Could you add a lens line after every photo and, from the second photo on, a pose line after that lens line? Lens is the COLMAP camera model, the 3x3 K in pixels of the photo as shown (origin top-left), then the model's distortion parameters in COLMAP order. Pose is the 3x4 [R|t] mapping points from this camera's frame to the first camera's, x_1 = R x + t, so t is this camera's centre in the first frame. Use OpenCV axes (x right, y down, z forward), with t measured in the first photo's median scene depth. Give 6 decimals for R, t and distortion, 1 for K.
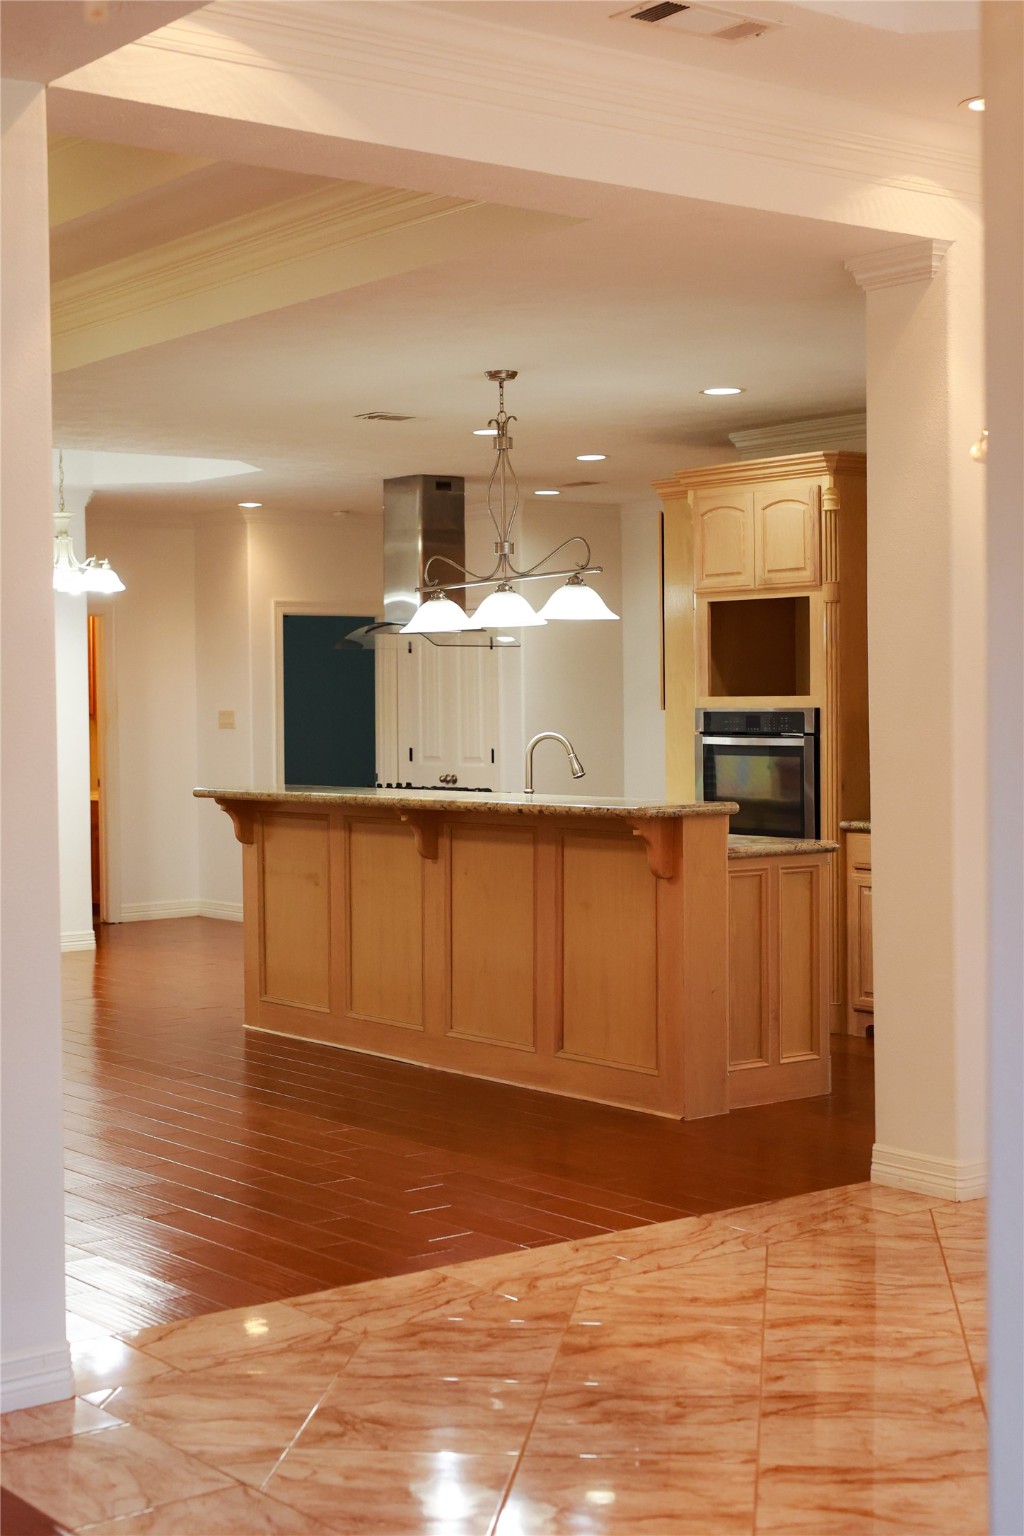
lens RADIAL K [[2346.7, 0, 505.9], [0, 2346.7, 761.7], [0, 0, 1]] dist [-0.009085, 0.000000]
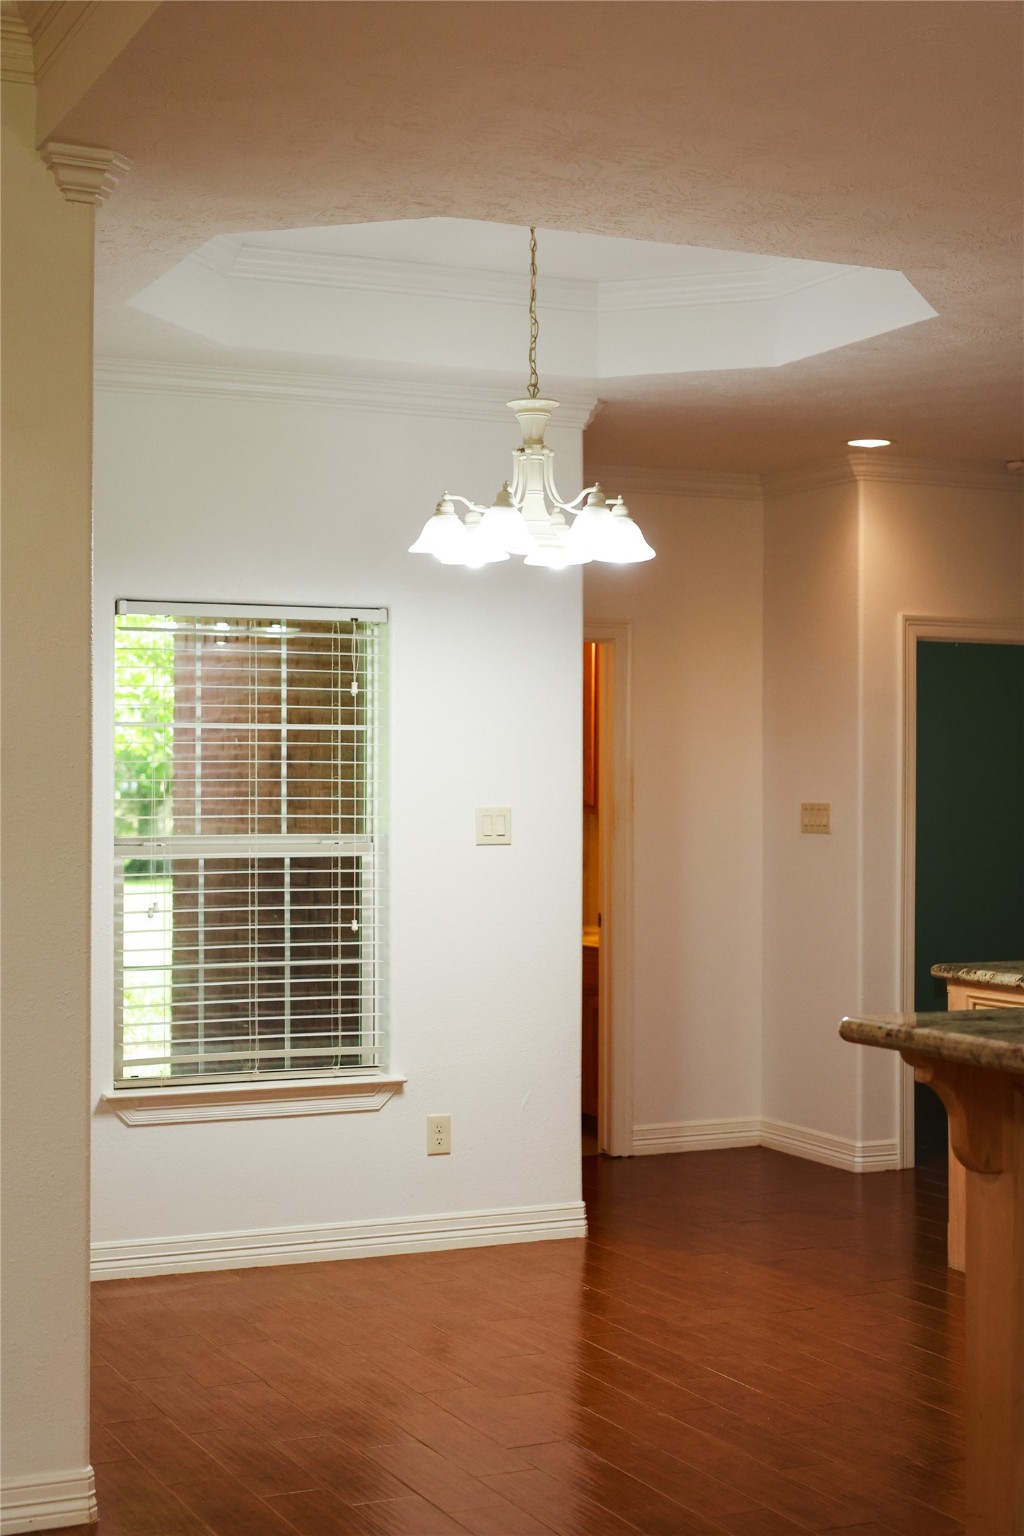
lens RADIAL K [[2346.7, 0, 511.6], [0, 2346.7, 766.7], [0, 0, 1]] dist [-0.009085, 0.000000]
pose [[0.977310, 0.013381, -0.211391, -0.070610], [-0.020848, 0.999234, -0.033131, -0.009916], [0.210785, 0.036787, 0.976840, 0.416386]]
